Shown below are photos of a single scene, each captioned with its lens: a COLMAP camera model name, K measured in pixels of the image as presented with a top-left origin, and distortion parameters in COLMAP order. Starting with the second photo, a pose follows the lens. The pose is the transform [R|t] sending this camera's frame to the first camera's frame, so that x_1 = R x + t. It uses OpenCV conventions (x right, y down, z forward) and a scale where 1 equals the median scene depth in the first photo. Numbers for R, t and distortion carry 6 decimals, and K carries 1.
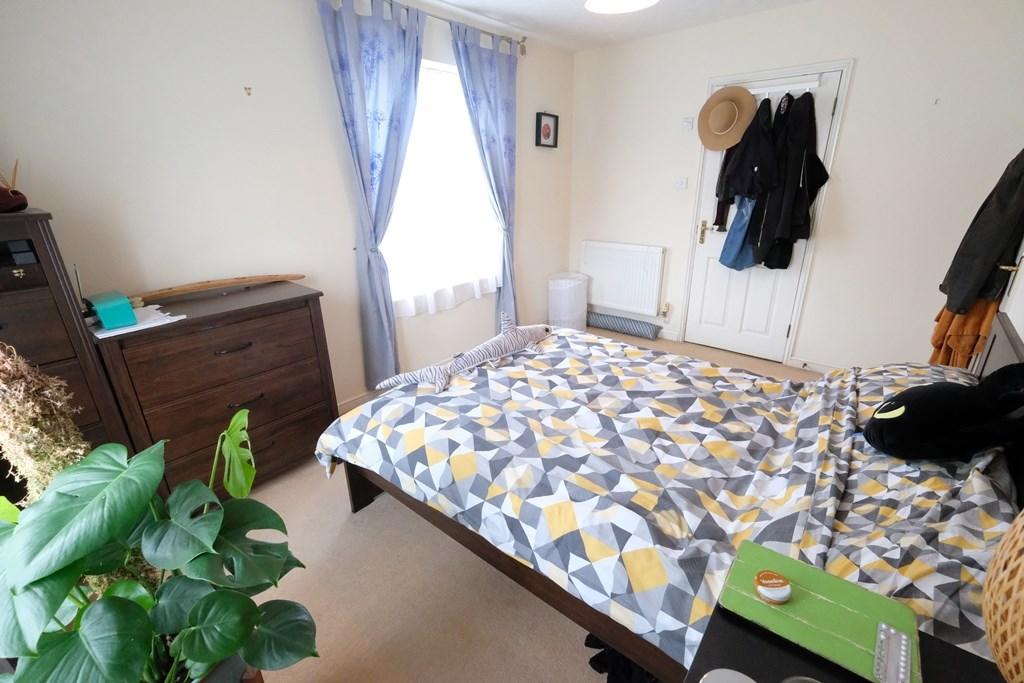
lens RADIAL K [[443.8, 0, 513.5], [0, 443.8, 336.7], [0, 0, 1]] dist [0.001409, 0.000696]
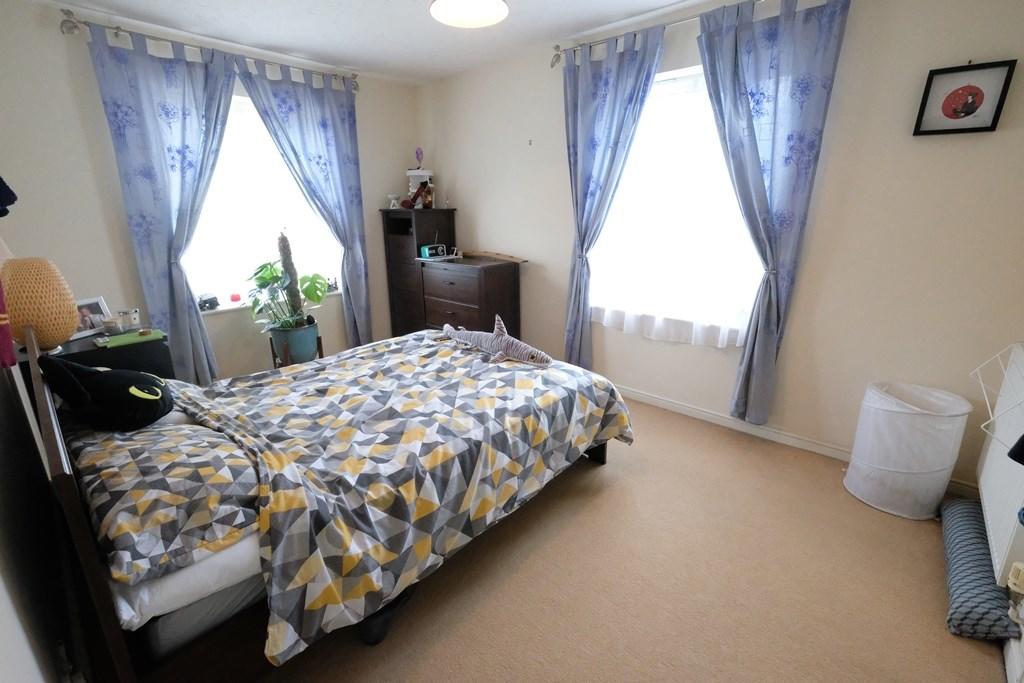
lens RADIAL K [[443.8, 0, 513.5], [0, 443.8, 336.7], [0, 0, 1]] dist [0.001409, 0.000696]
pose [[-0.011946, 0.302082, -0.953207, 0.774518], [-0.337289, 0.896189, 0.288239, -0.248961], [0.941325, 0.324950, 0.091183, 0.698027]]
